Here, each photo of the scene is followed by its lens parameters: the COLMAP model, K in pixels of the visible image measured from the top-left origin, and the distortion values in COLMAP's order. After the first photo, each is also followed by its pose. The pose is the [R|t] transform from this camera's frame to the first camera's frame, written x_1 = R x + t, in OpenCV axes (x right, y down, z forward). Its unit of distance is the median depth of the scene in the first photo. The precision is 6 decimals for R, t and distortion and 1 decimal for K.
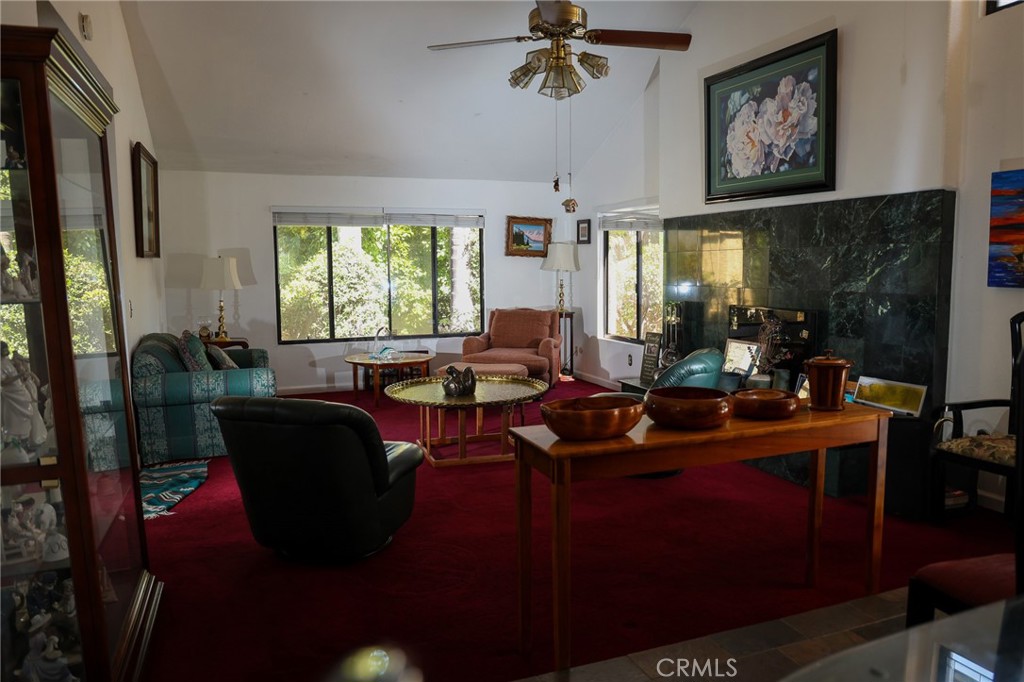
lens RADIAL K [[704.2, 0, 518.6], [0, 704.2, 335.5], [0, 0, 1]] dist [-0.076788, 0.047539]
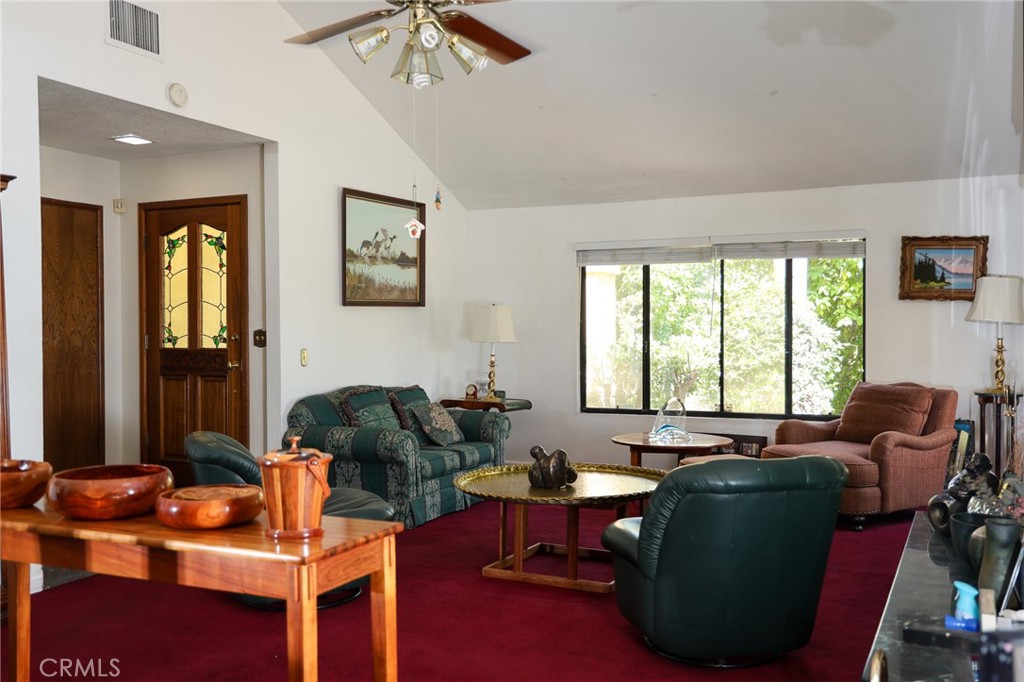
lens RADIAL K [[941.9, 0, 512.2], [0, 941.9, 346.3], [0, 0, 1]] dist [0.002698, 0.000000]
pose [[0.681066, 0.019291, -0.731967, 0.542377], [-0.071408, 0.996638, -0.040176, -0.017864], [0.728731, 0.079631, 0.680154, 0.256230]]
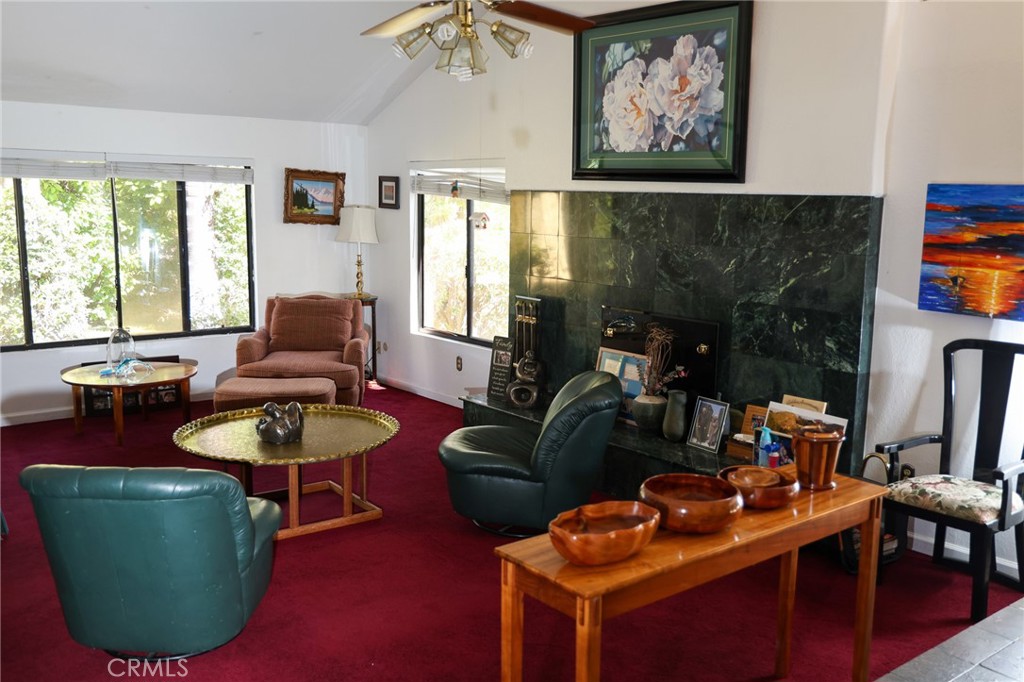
lens RADIAL K [[925.7, 0, 516.7], [0, 925.7, 338.7], [0, 0, 1]] dist [0.000196, 0.033199]
pose [[0.951459, -0.024255, 0.306819, -0.128245], [0.006550, 0.998260, 0.058603, -0.070328], [-0.307706, -0.053748, 0.949962, 0.000102]]
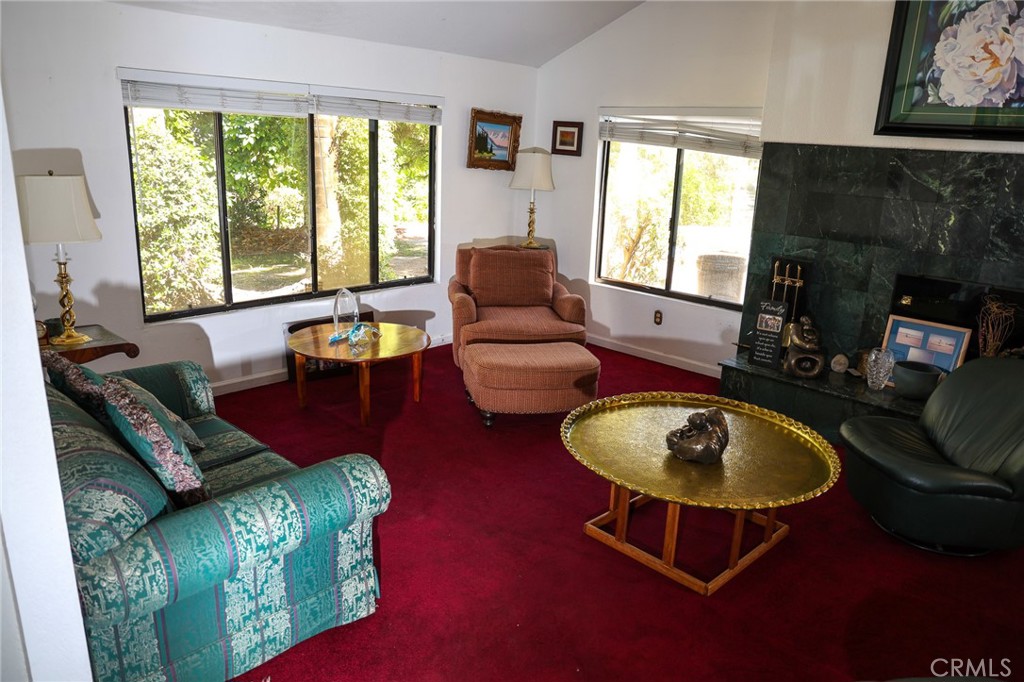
lens RADIAL K [[704.2, 0, 527.2], [0, 704.2, 342.0], [0, 0, 1]] dist [-0.076788, 0.047539]
pose [[0.900226, -0.069856, 0.429783, -0.407867], [-0.009797, 0.983547, 0.180385, -0.102547], [-0.435313, -0.166597, 0.884730, 0.492290]]
